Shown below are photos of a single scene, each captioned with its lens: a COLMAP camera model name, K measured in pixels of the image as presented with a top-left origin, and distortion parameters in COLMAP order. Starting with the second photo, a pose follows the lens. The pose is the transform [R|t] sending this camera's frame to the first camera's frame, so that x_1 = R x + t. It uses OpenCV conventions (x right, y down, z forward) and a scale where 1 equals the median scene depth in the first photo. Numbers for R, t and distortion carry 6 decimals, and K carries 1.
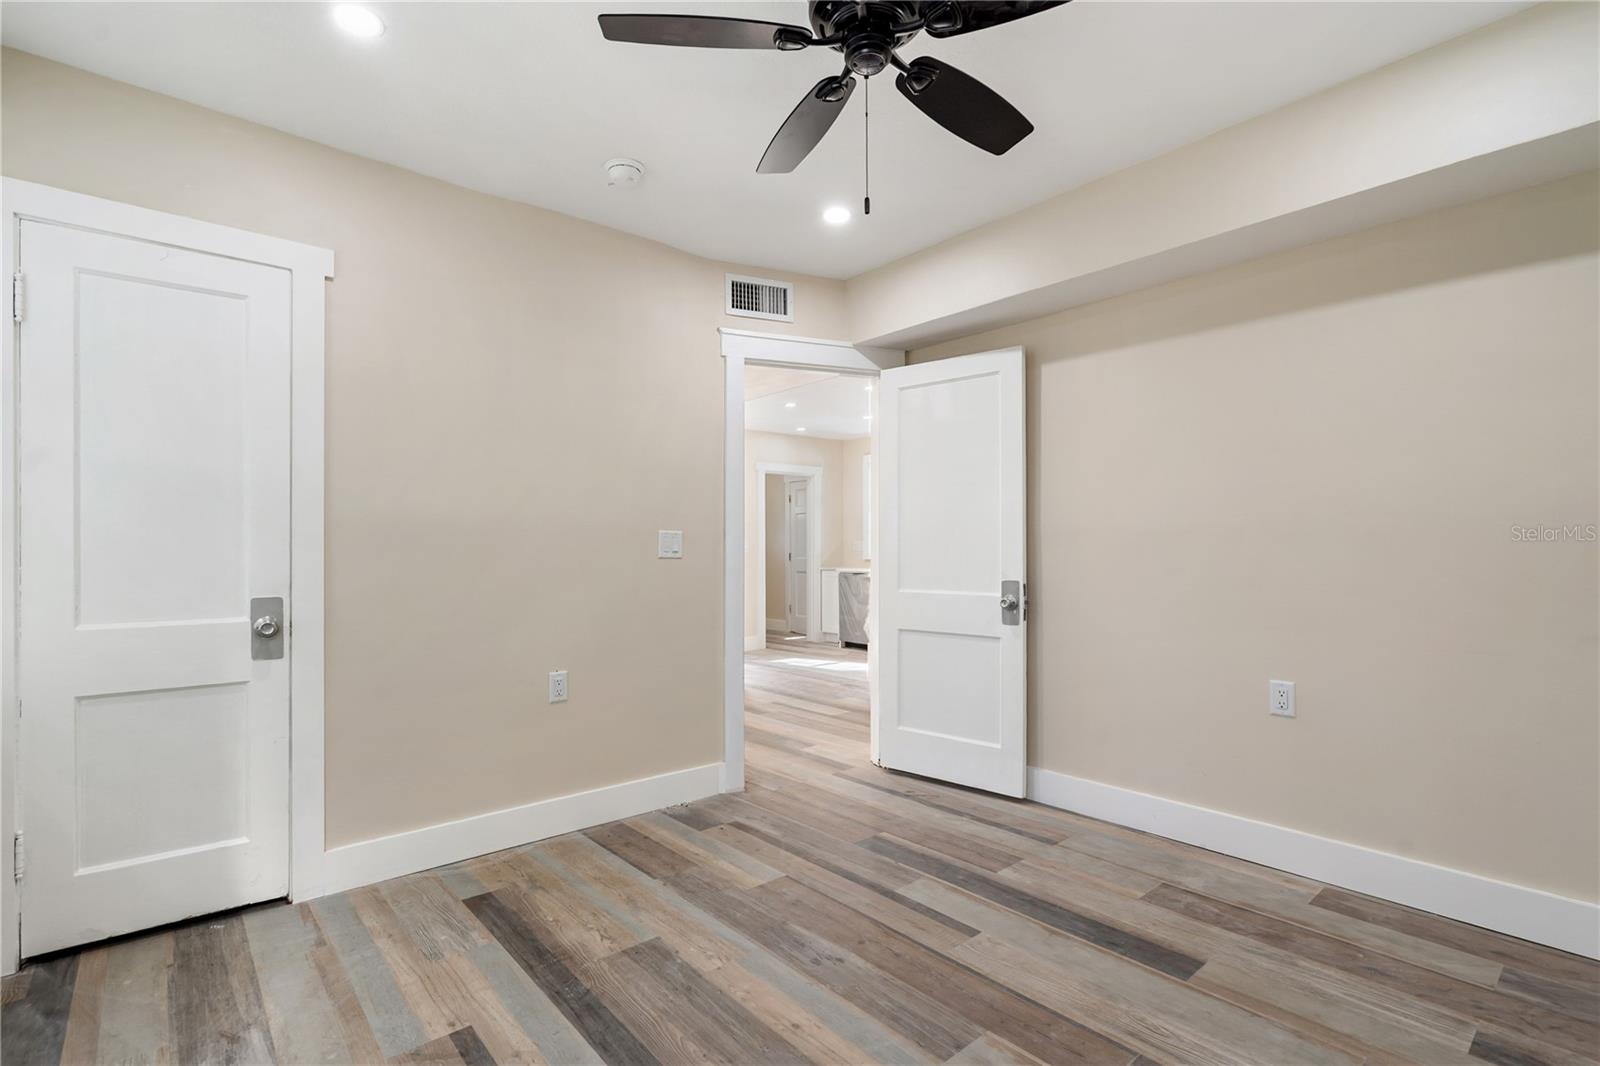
lens RADIAL K [[737.2, 0, 790.1], [0, 737.2, 542.1], [0, 0, 1]] dist [-0.001818, 0.000689]
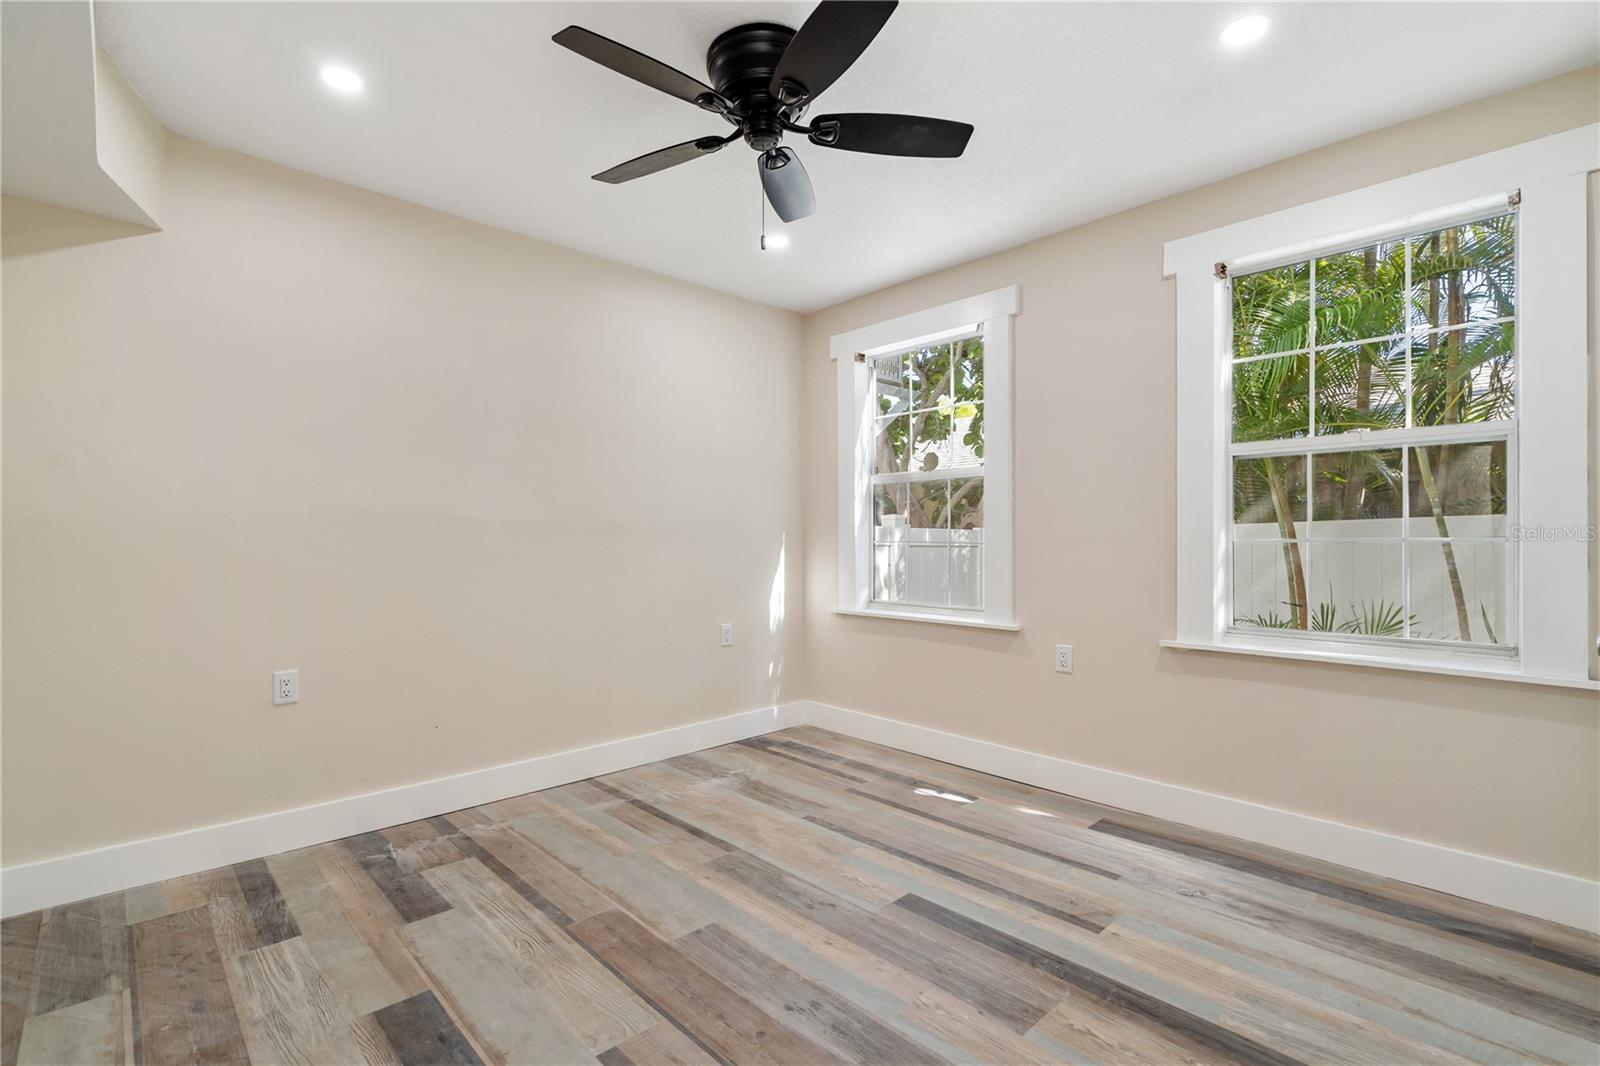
lens RADIAL K [[737.2, 0, 790.1], [0, 737.2, 542.1], [0, 0, 1]] dist [-0.001818, 0.000689]
pose [[-0.998845, 0.005367, -0.047755, 0.112980], [0.005870, 0.999929, -0.010401, 0.025566], [0.047695, -0.010670, -0.998805, 2.027620]]
